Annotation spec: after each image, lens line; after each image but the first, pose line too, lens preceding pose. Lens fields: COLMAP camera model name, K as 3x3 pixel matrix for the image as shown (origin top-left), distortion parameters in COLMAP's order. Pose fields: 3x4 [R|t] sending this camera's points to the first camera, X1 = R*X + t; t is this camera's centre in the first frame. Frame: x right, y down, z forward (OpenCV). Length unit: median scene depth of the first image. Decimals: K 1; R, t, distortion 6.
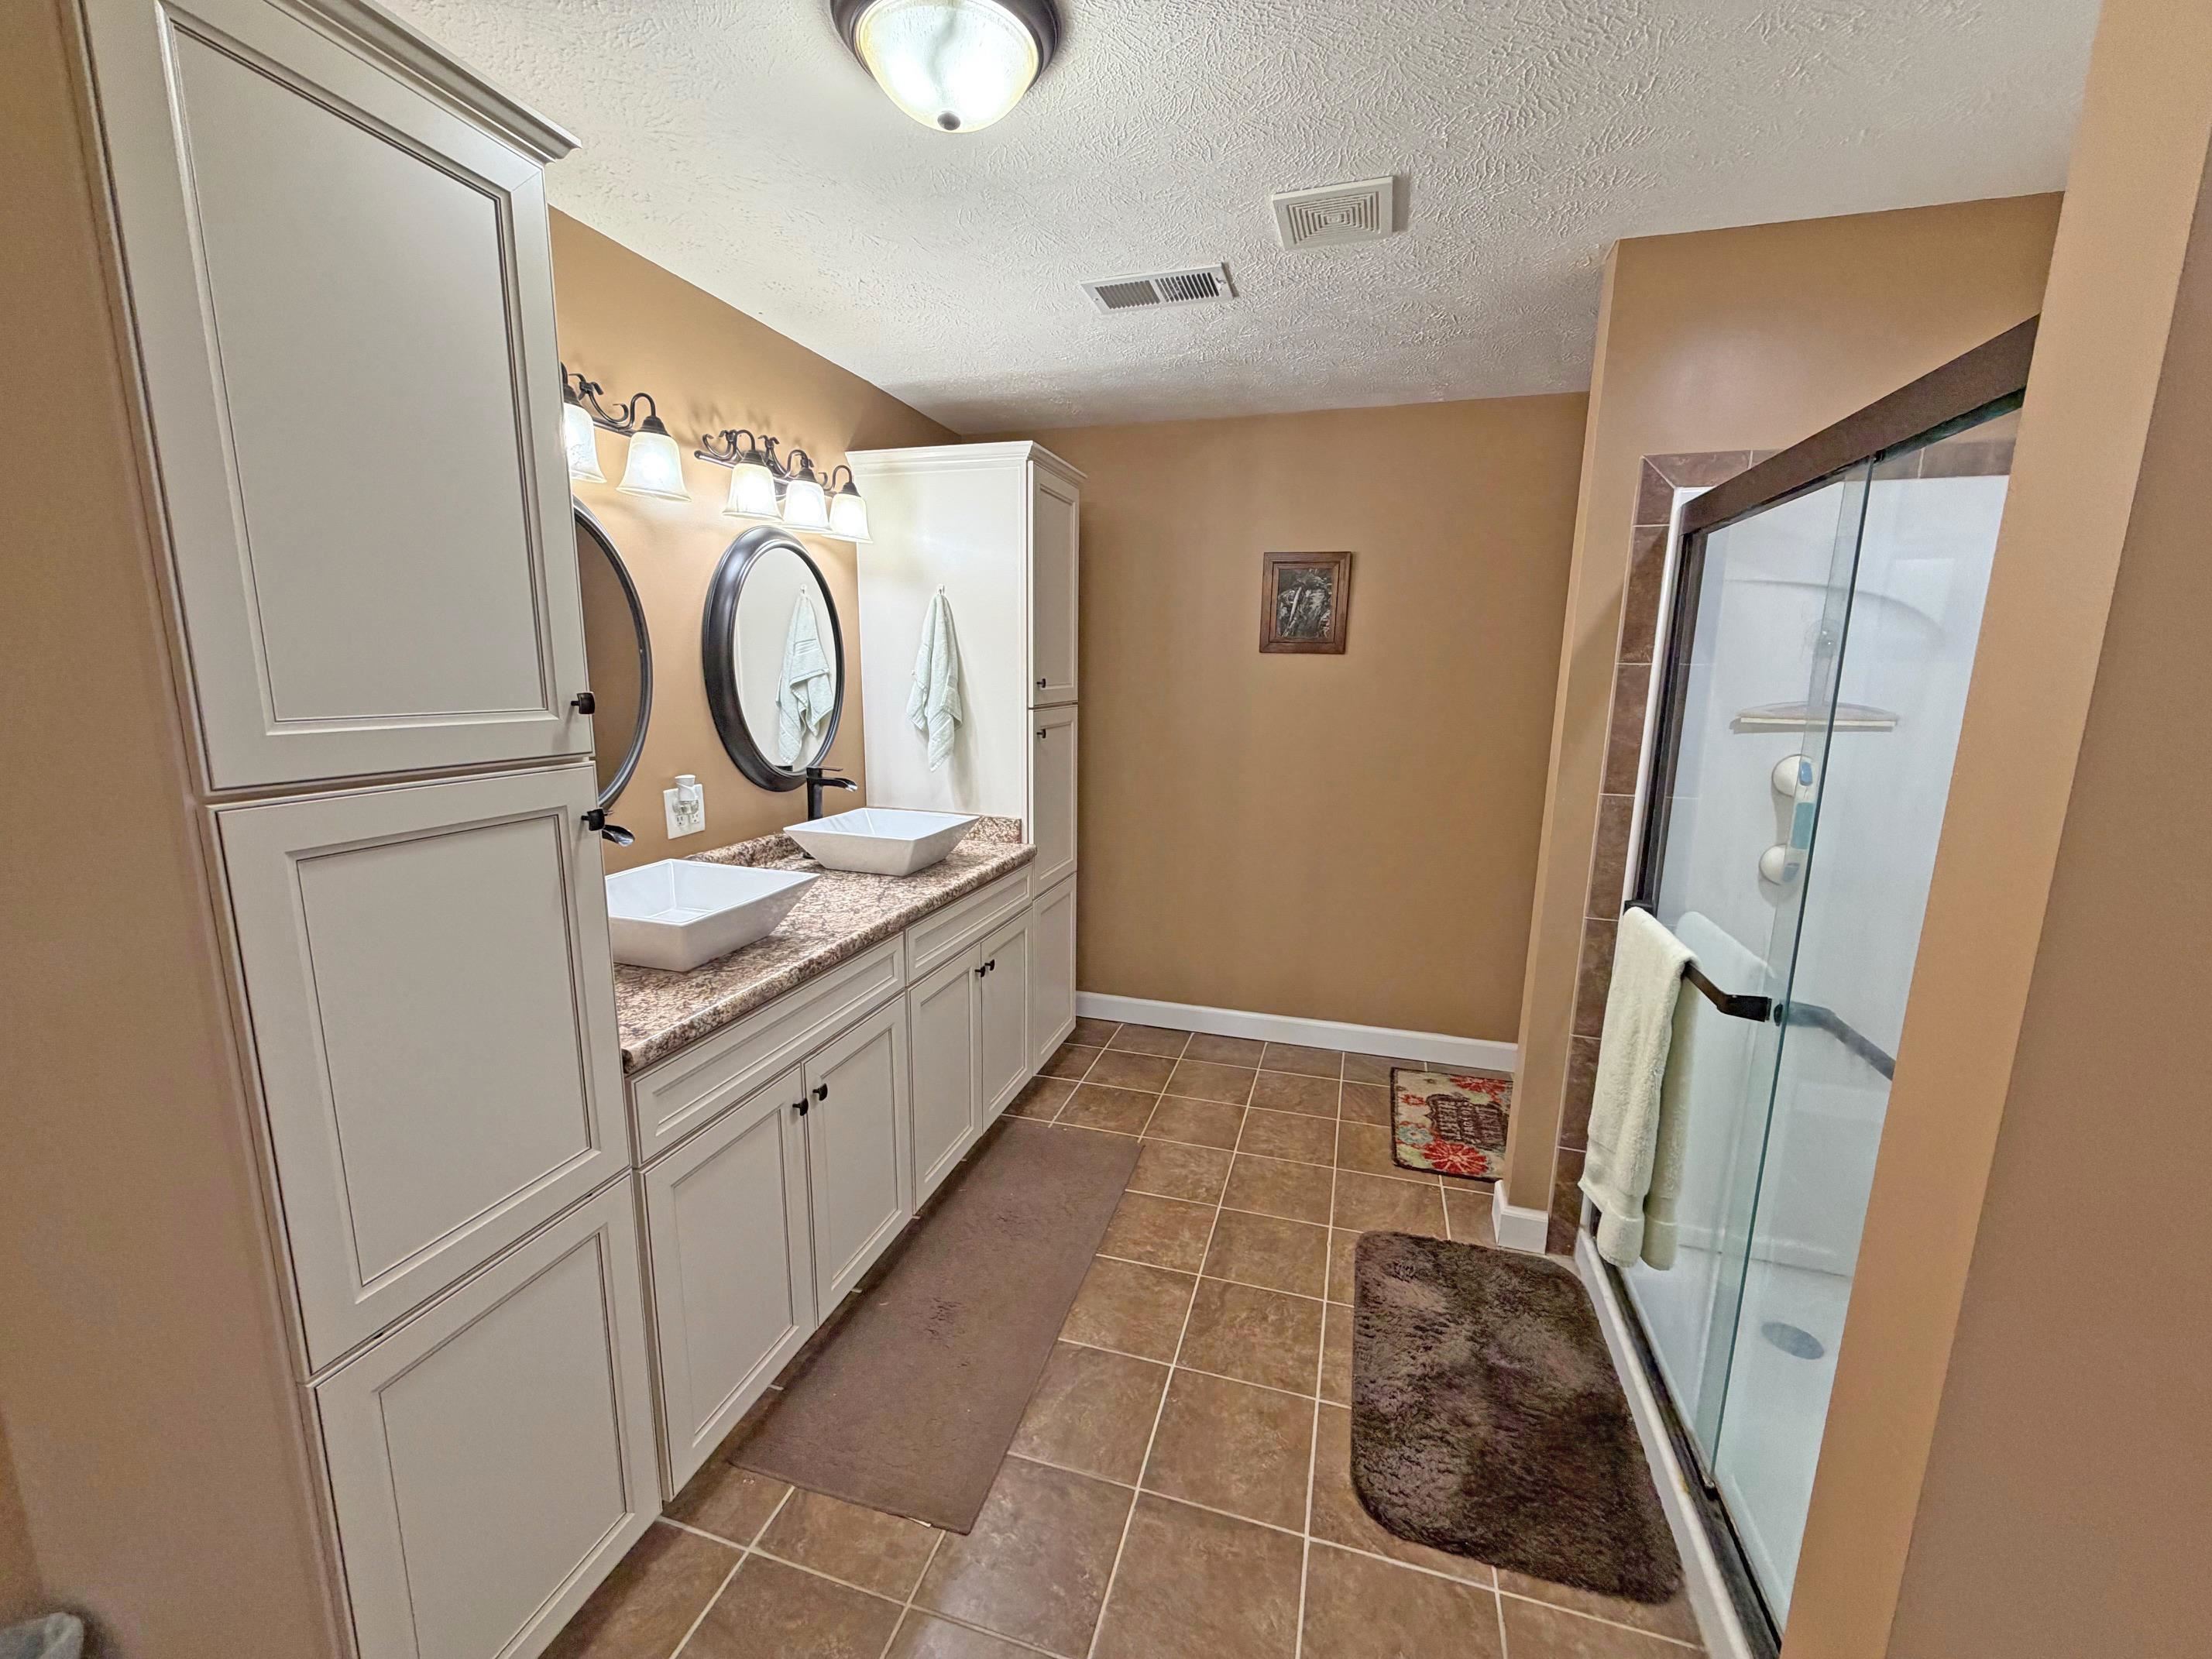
lens RADIAL K [[880.5, 0, 1112.0], [0, 880.5, 825.9], [0, 0, 1]] dist [0.000430, 0.001326]
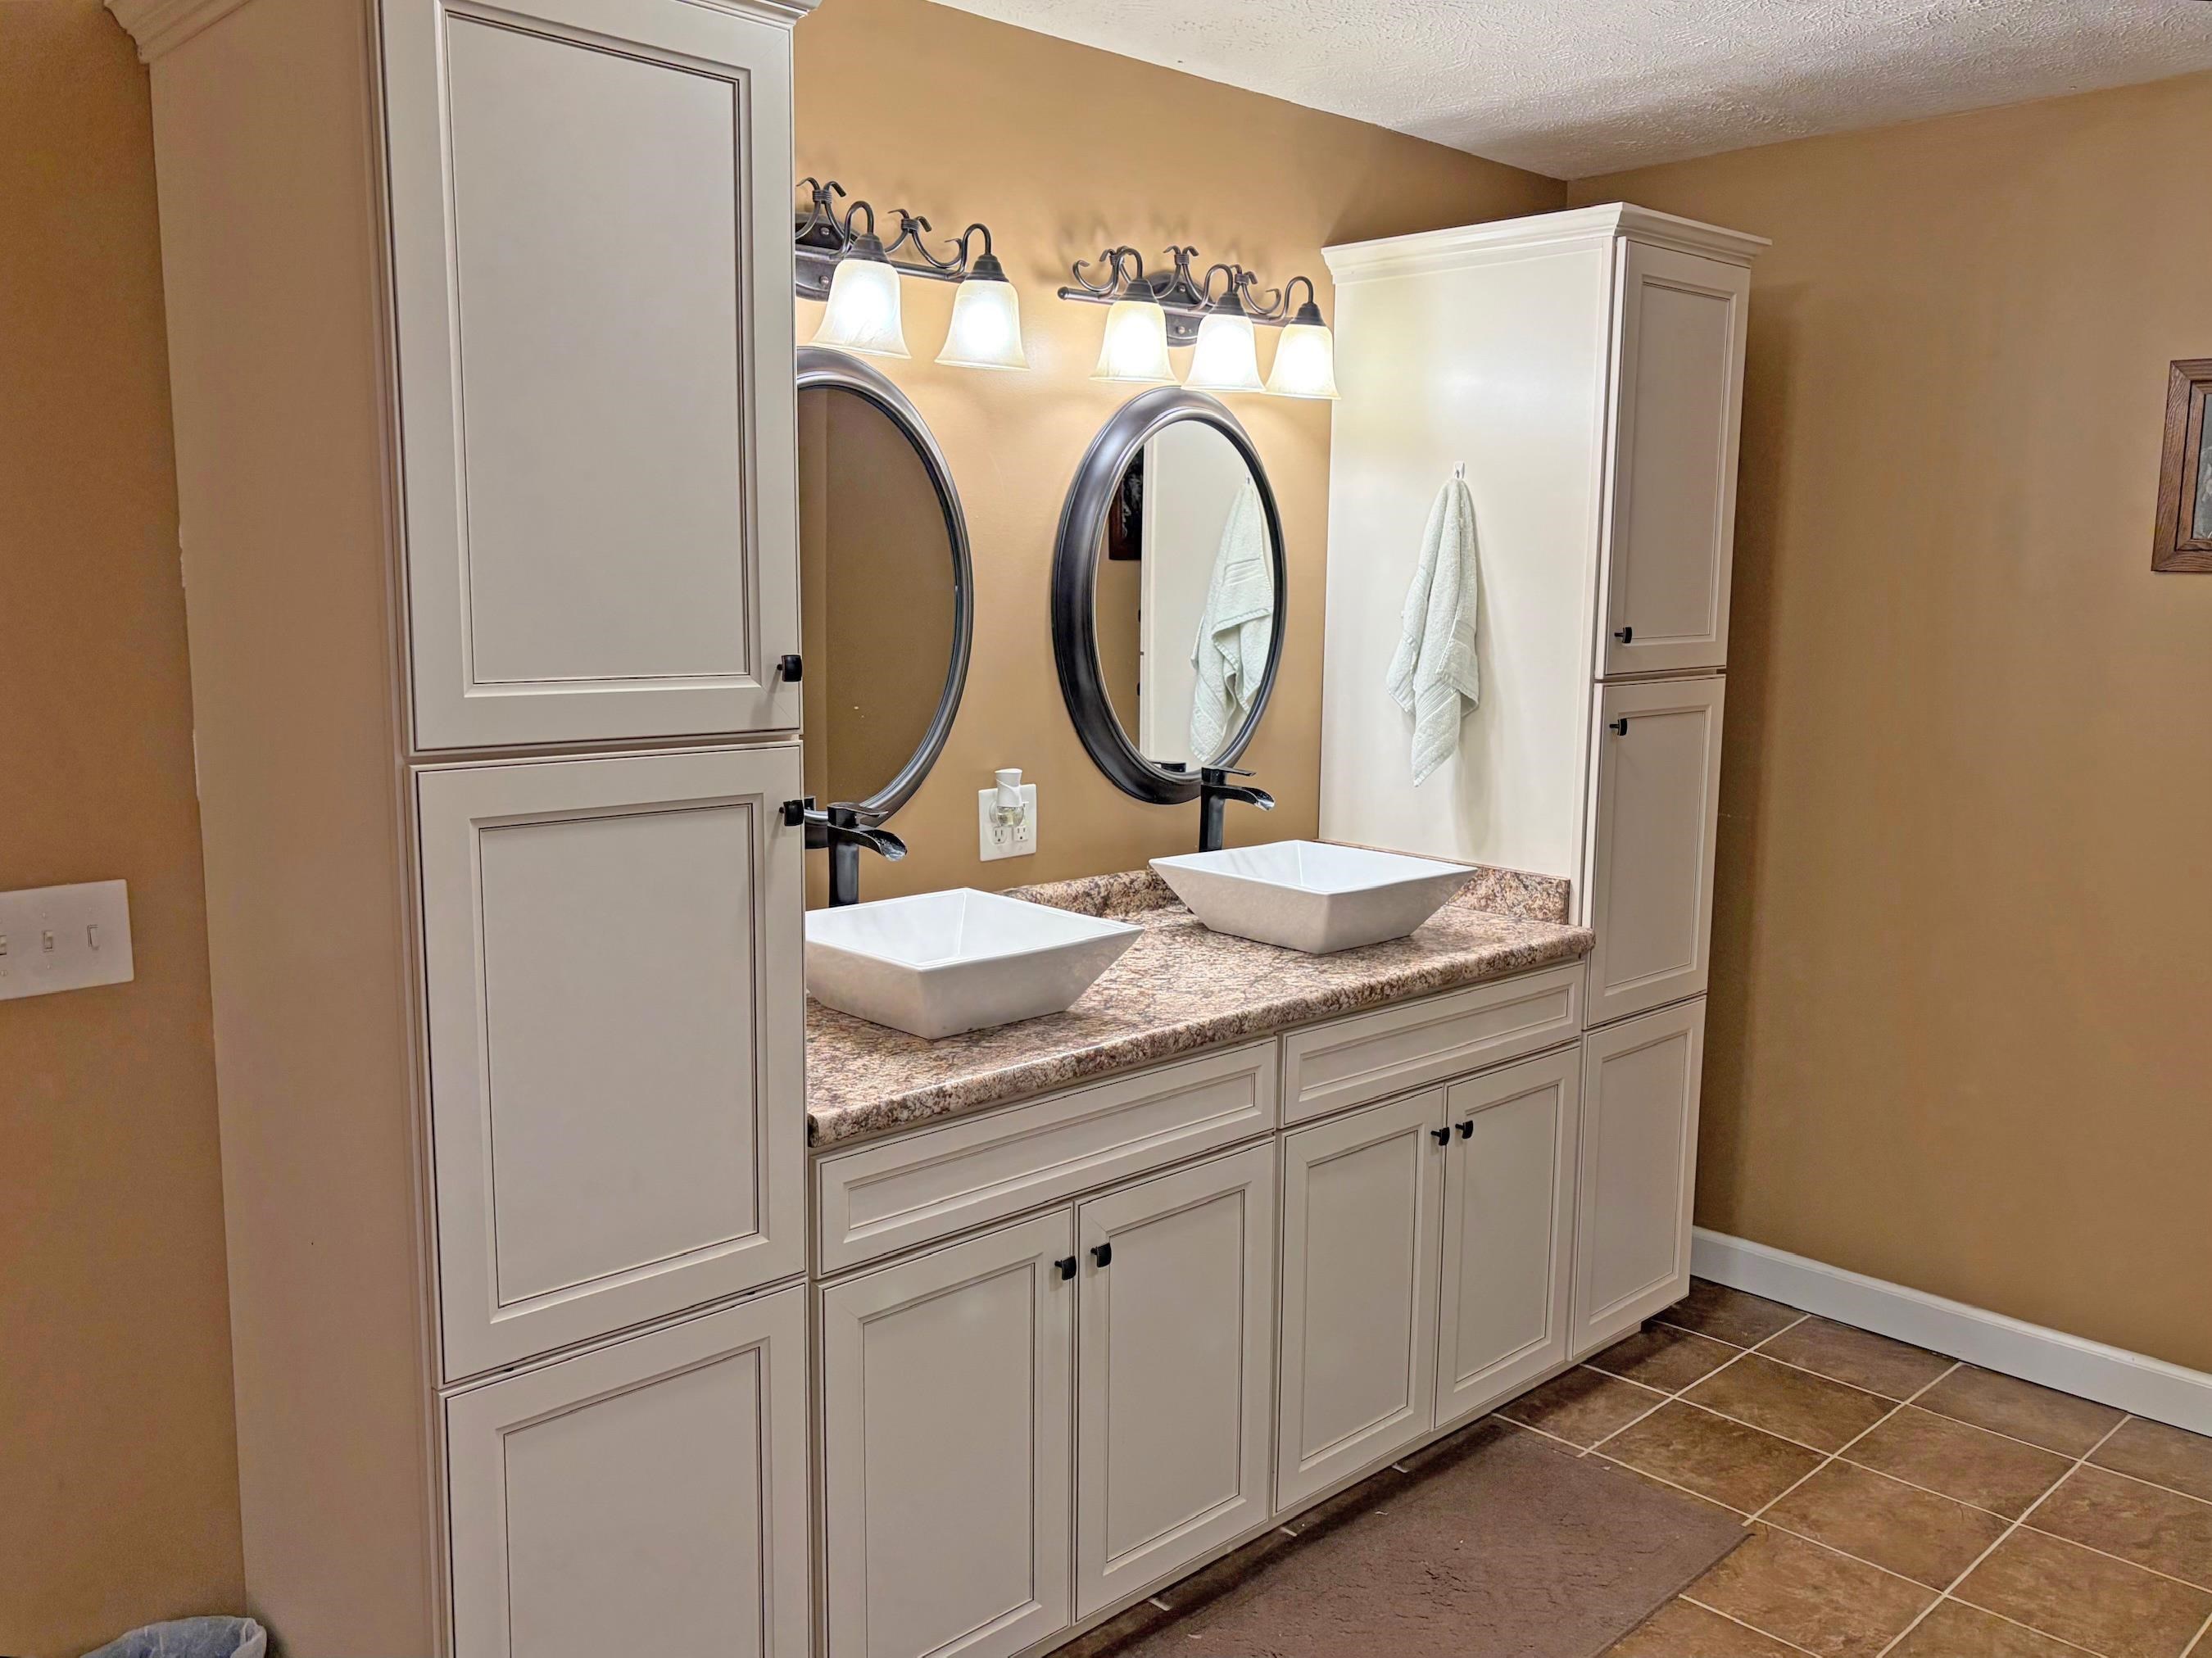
lens RADIAL K [[1725.8, 0, 1105.7], [0, 1725.8, 828.7], [0, 0, 1]] dist [0.050047, -0.026000]
pose [[0.879572, 0.065866, -0.471185, 0.203104], [-0.084352, 0.996270, -0.018195, 0.006004], [0.468229, 0.055749, 0.881847, -0.124343]]
